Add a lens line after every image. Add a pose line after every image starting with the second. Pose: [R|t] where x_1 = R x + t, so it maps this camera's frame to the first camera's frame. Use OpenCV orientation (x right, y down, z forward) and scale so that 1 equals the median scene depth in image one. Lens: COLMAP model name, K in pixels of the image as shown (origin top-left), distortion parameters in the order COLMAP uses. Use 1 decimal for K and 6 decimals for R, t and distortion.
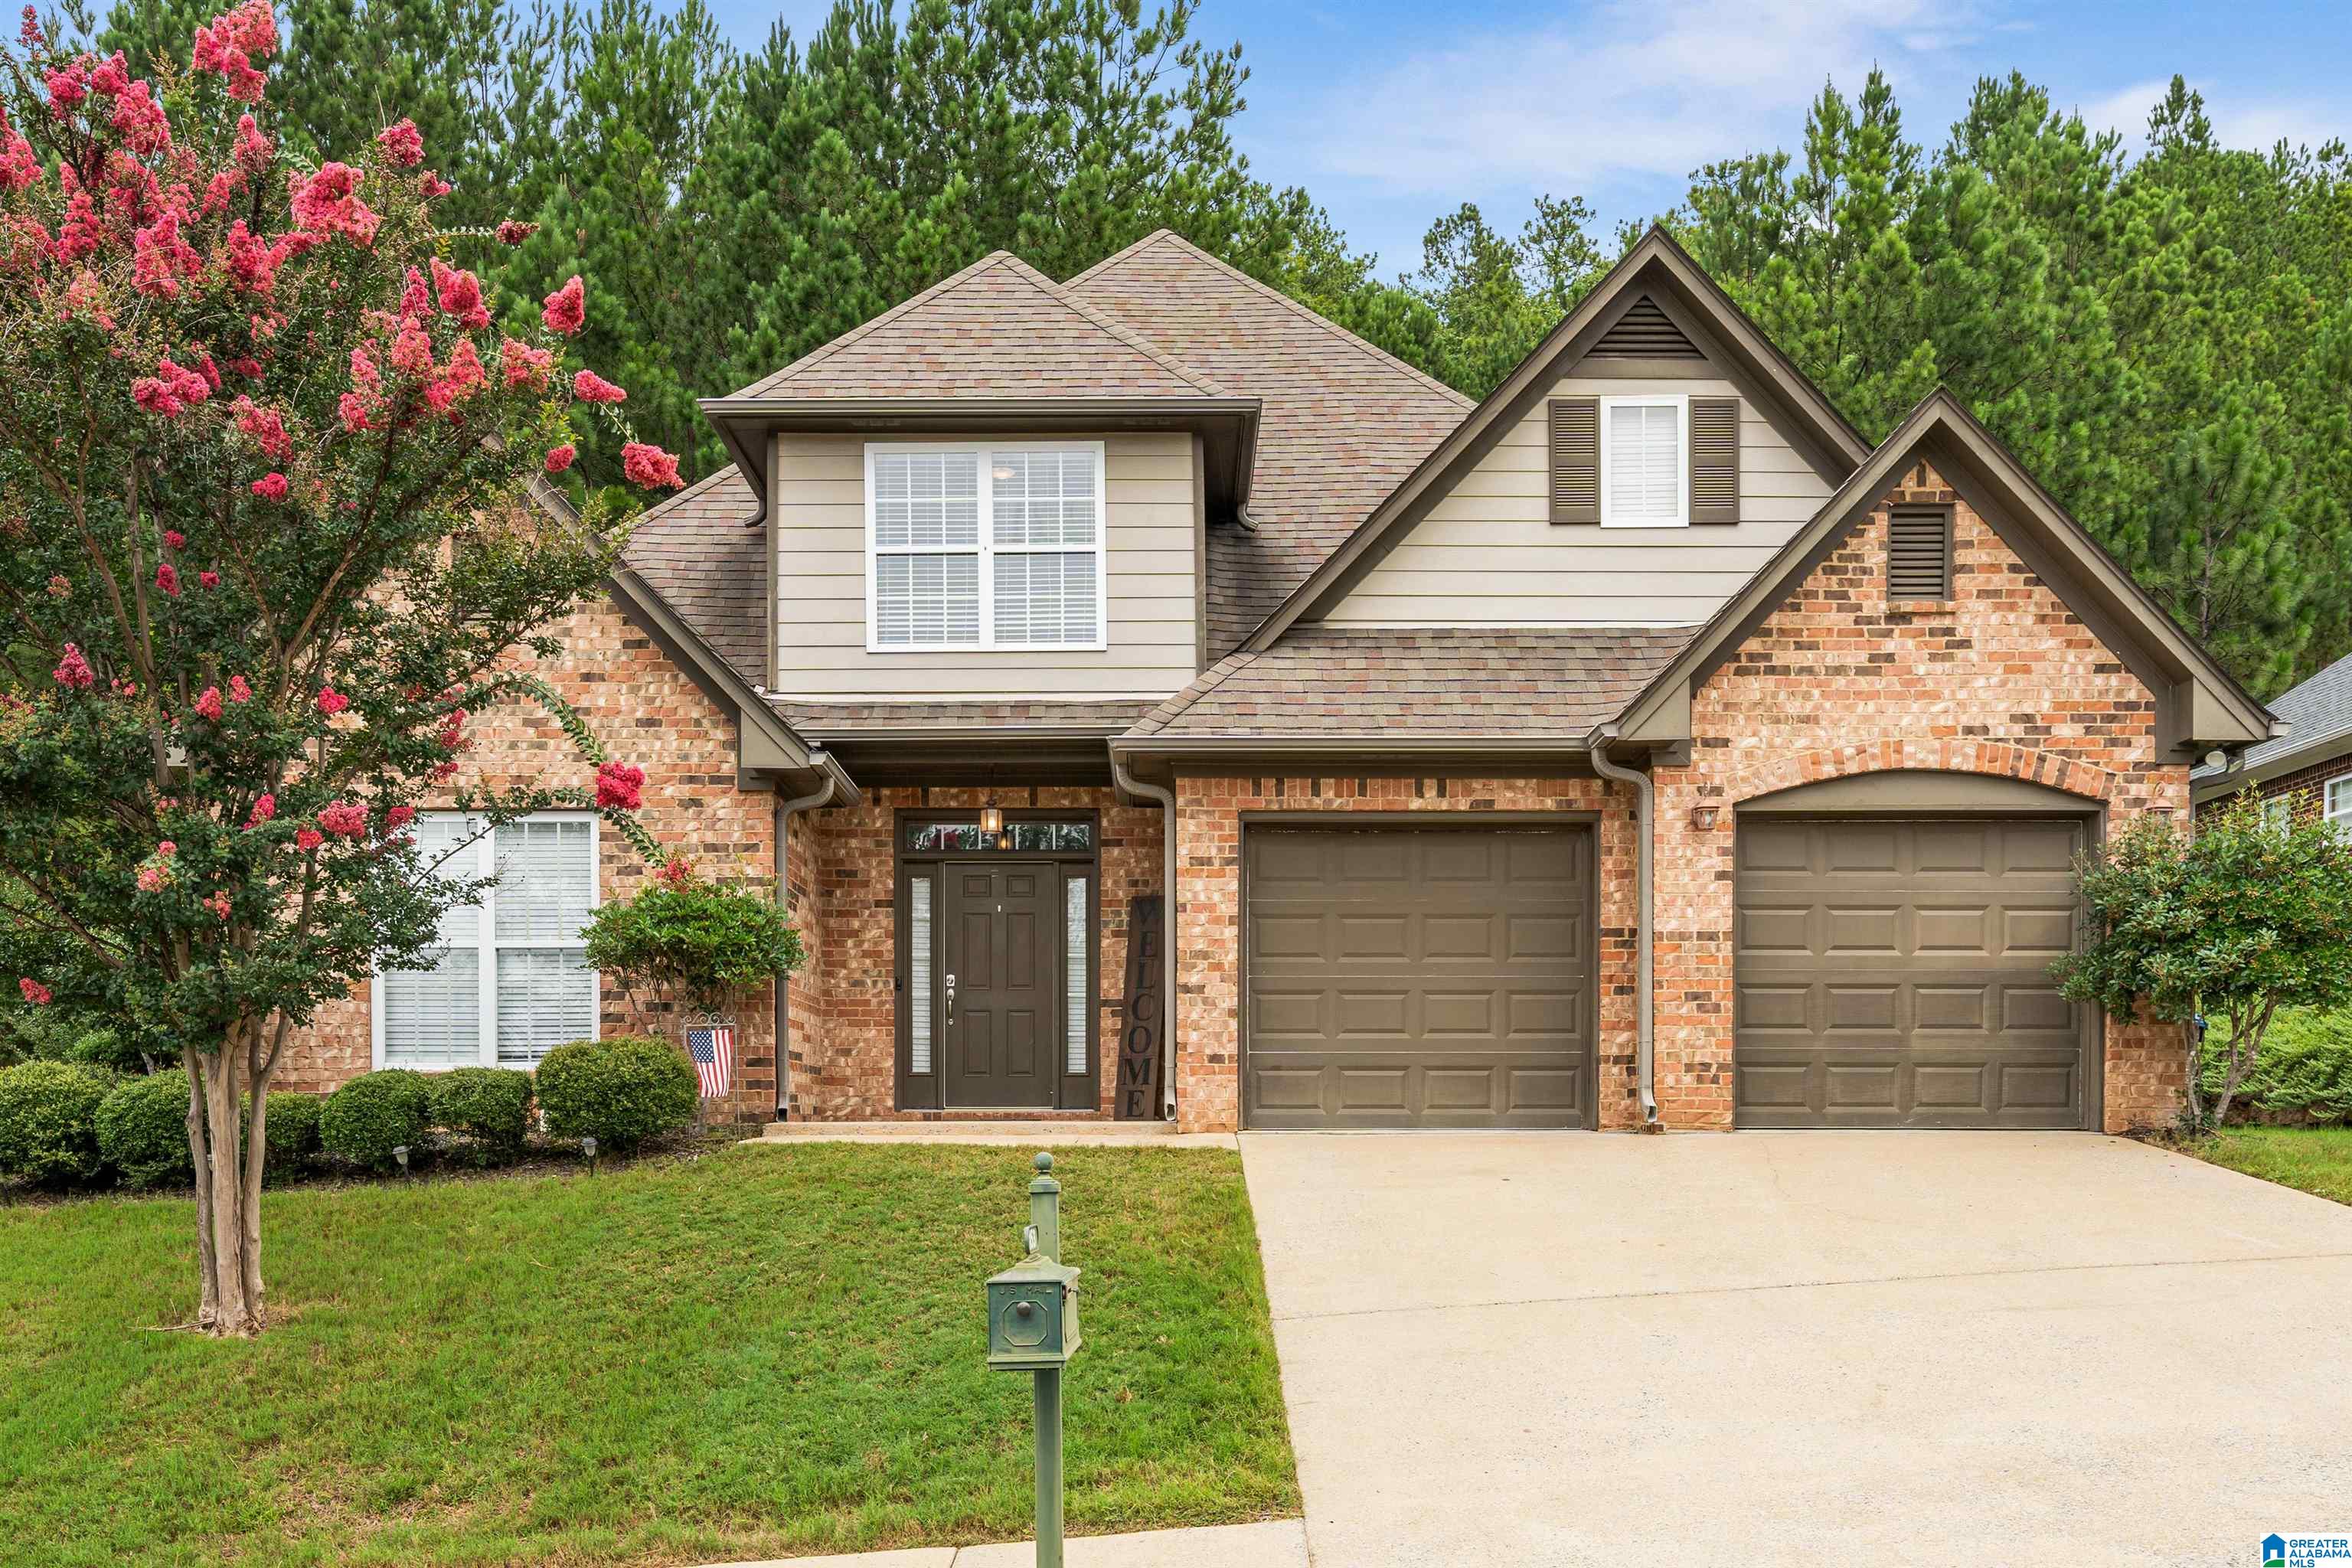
lens RADIAL K [[1501.4, 0, 1169.8], [0, 1501.4, 896.8], [0, 0, 1]] dist [0.004672, 0.000531]
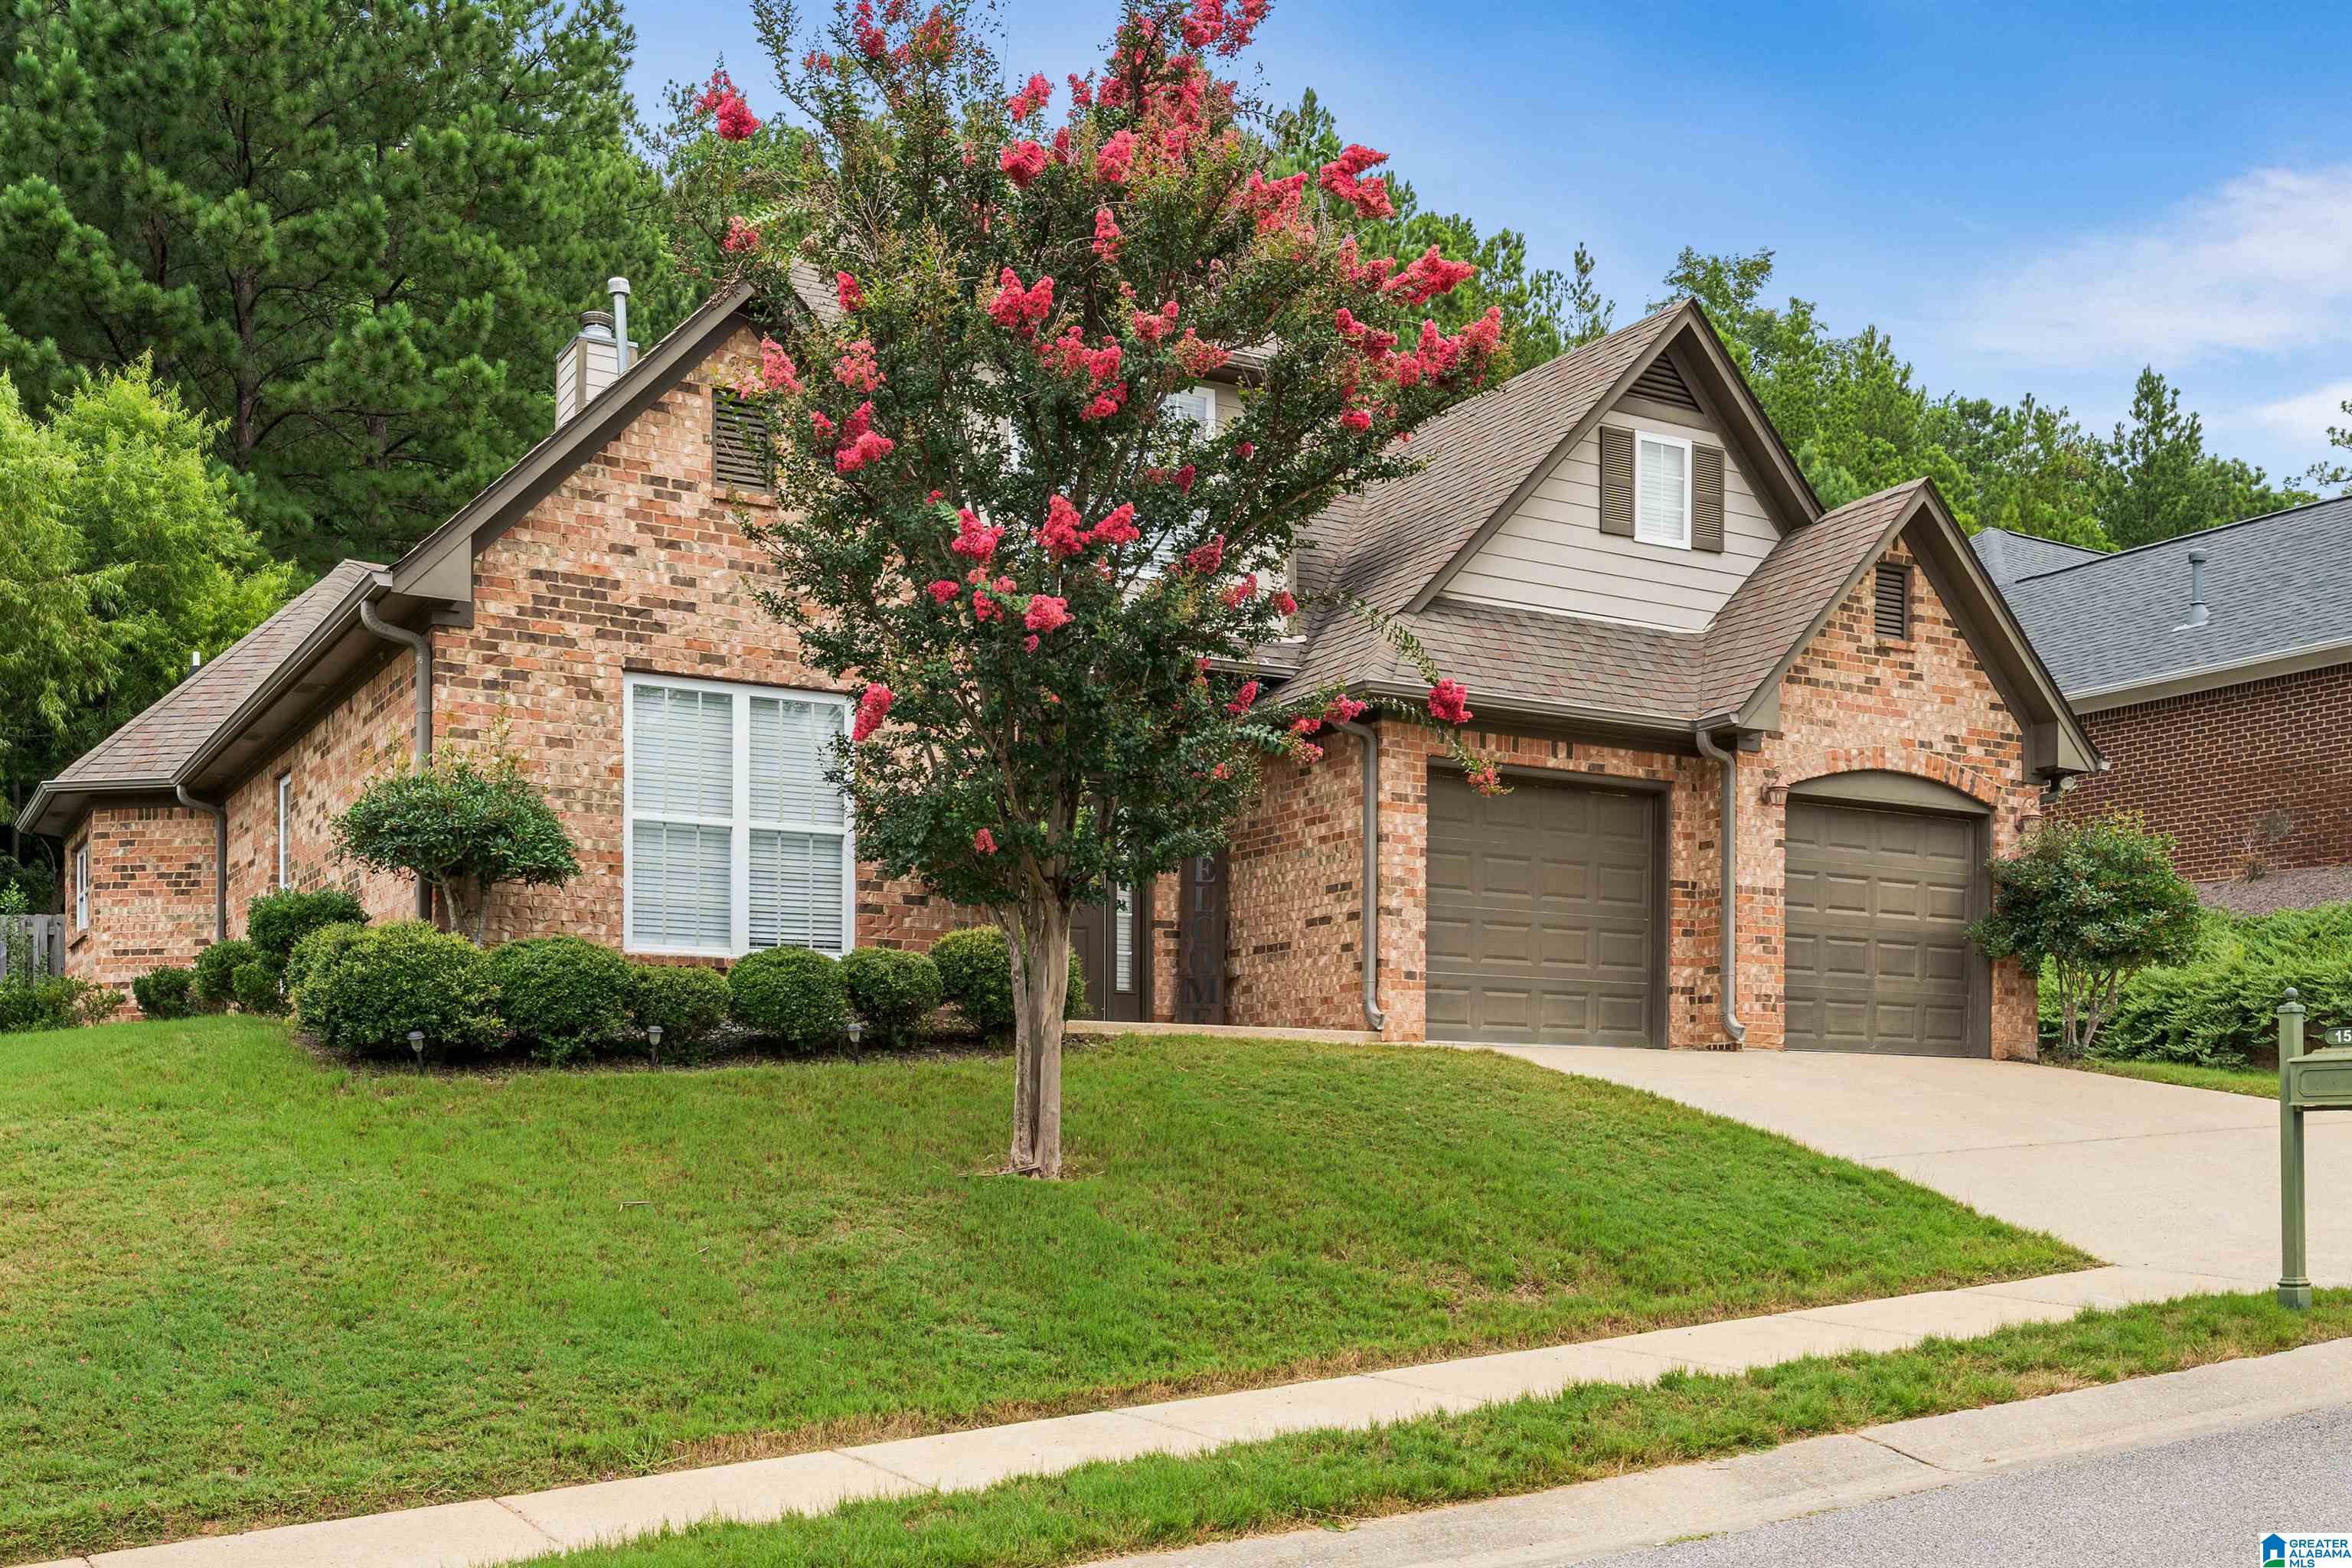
lens RADIAL K [[1608.4, 0, 1175.6], [0, 1608.4, 809.7], [0, 0, 1]] dist [-0.002295, -0.001279]
pose [[0.928843, 0.077542, 0.362267, -0.560521], [-0.069876, 0.996968, -0.034237, 0.037262], [-0.363823, 0.006487, 0.931445, -0.048944]]
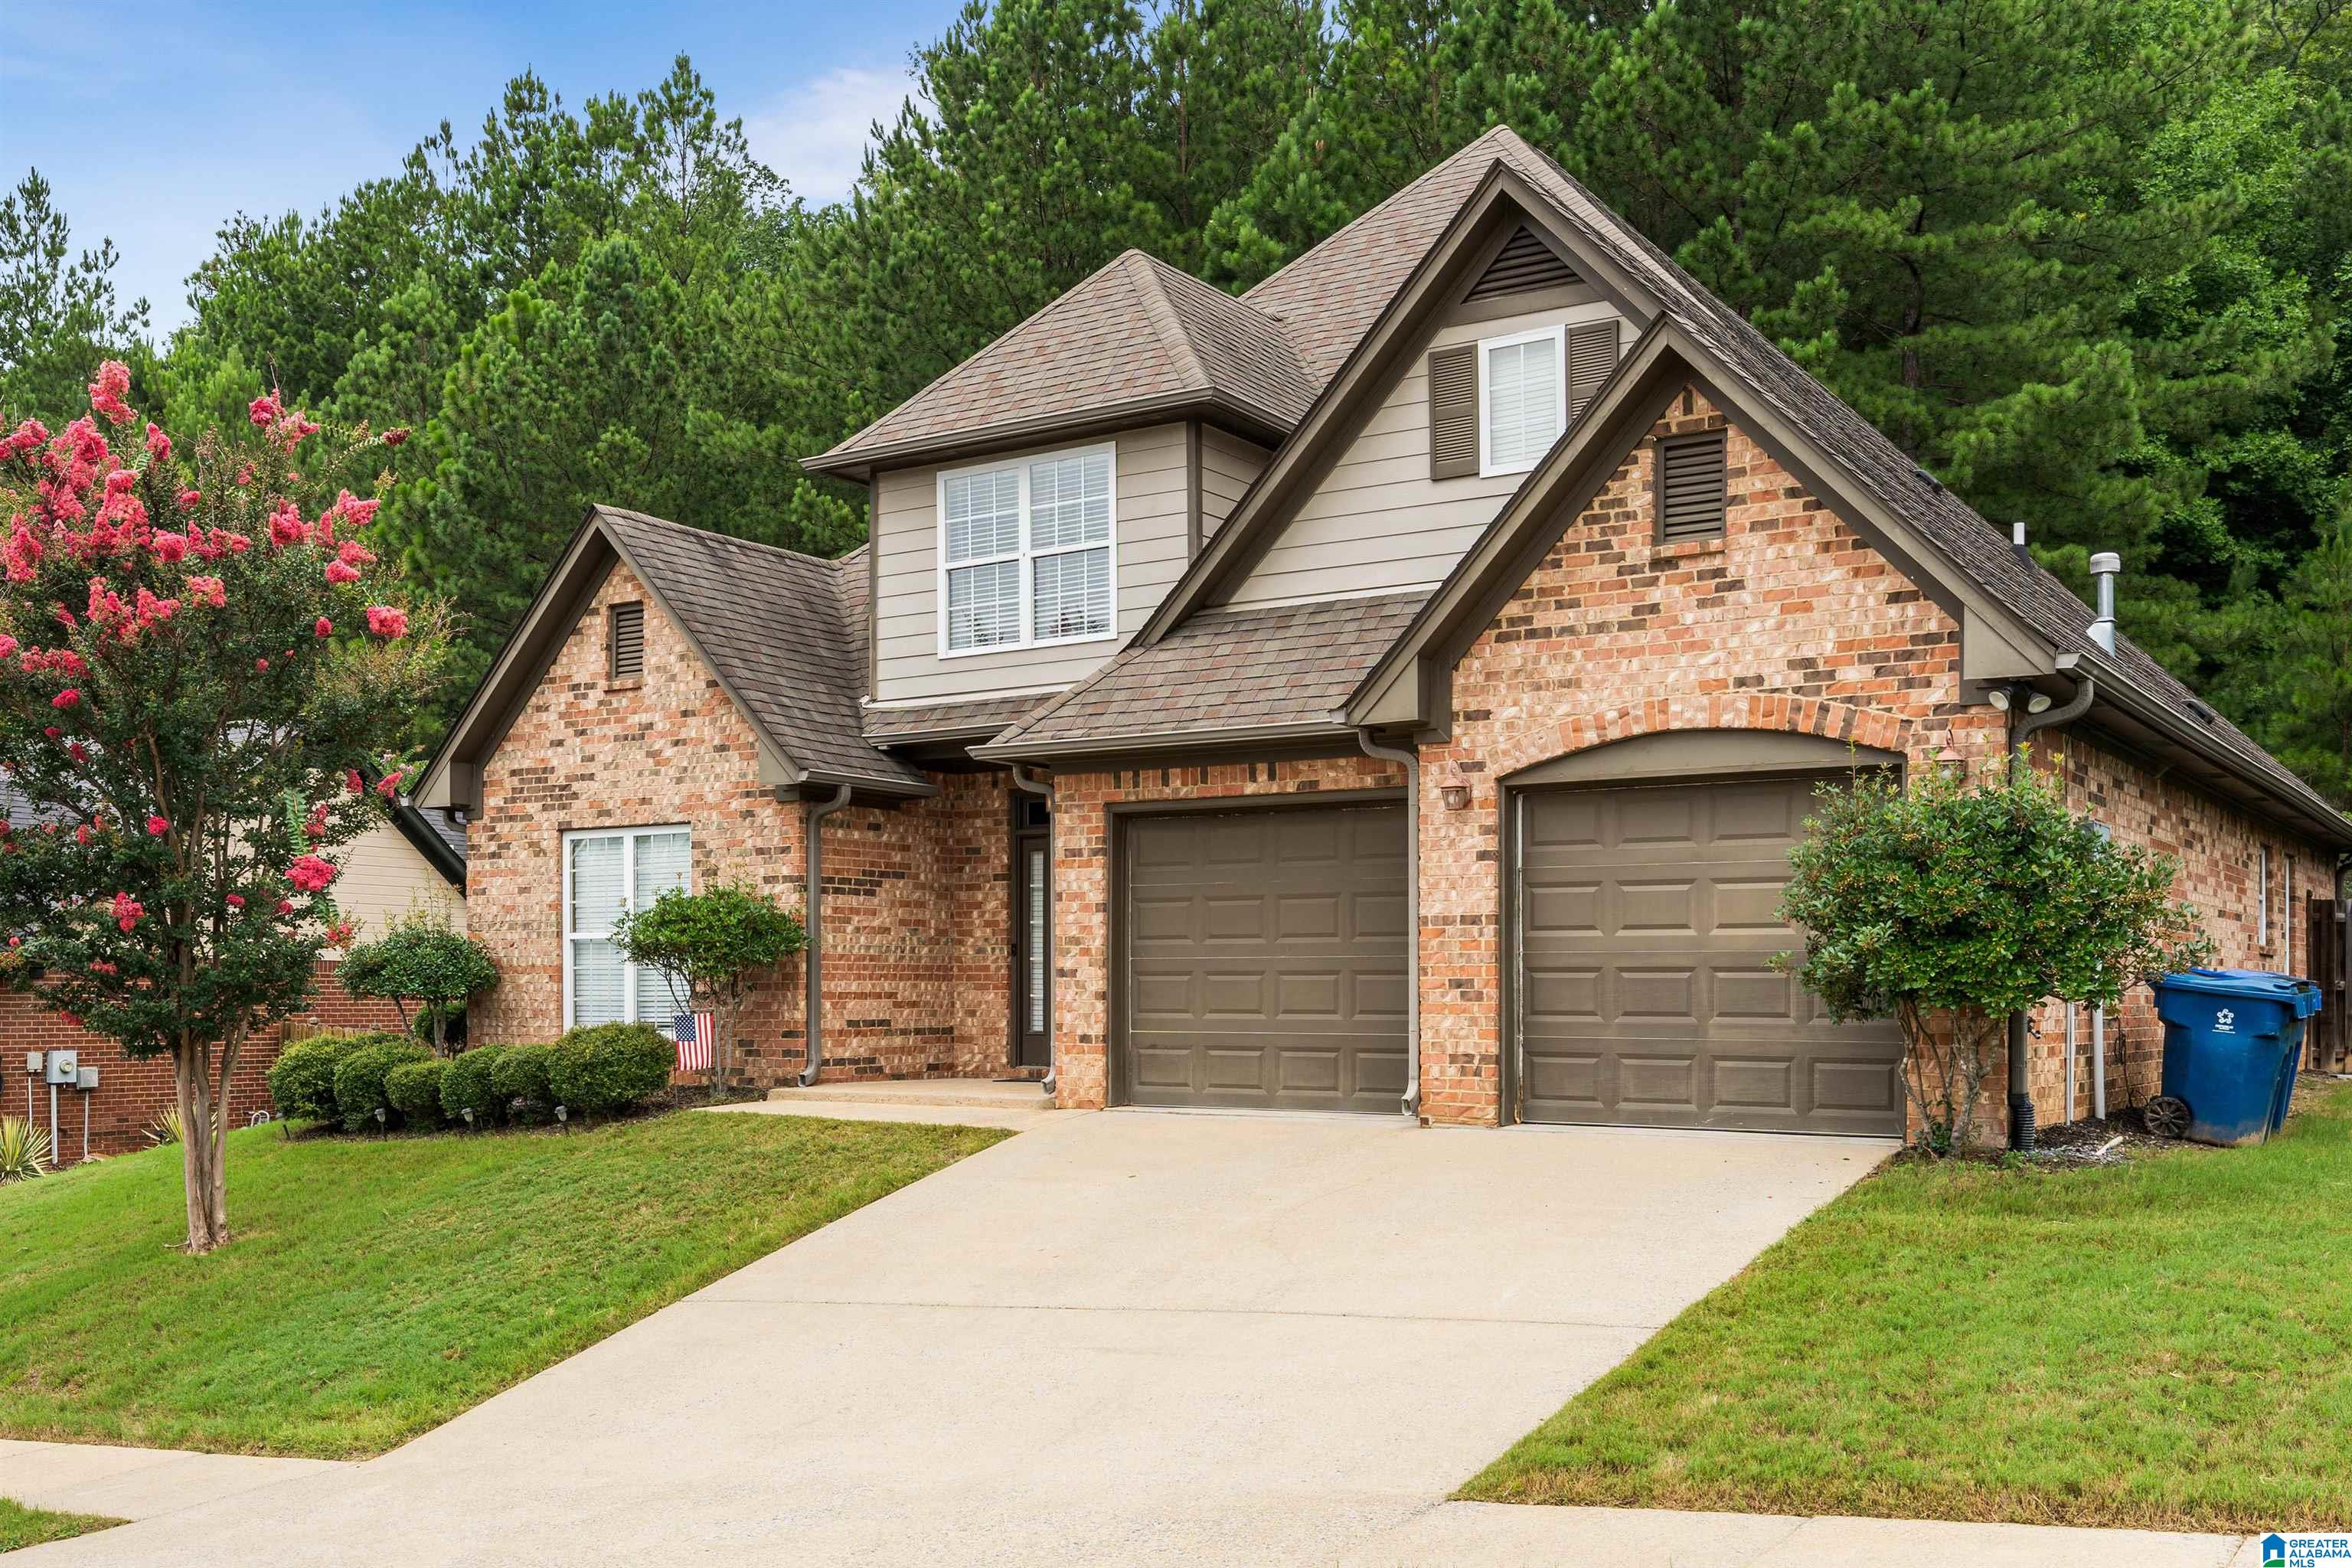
lens RADIAL K [[1564.5, 0, 1178.9], [0, 1564.5, 757.7], [0, 0, 1]] dist [0.006754, -0.000698]
pose [[0.905935, -0.066634, -0.418141, 0.595231], [0.057458, 0.997751, -0.034511, -0.051532], [0.419500, 0.007239, 0.907726, 0.018245]]
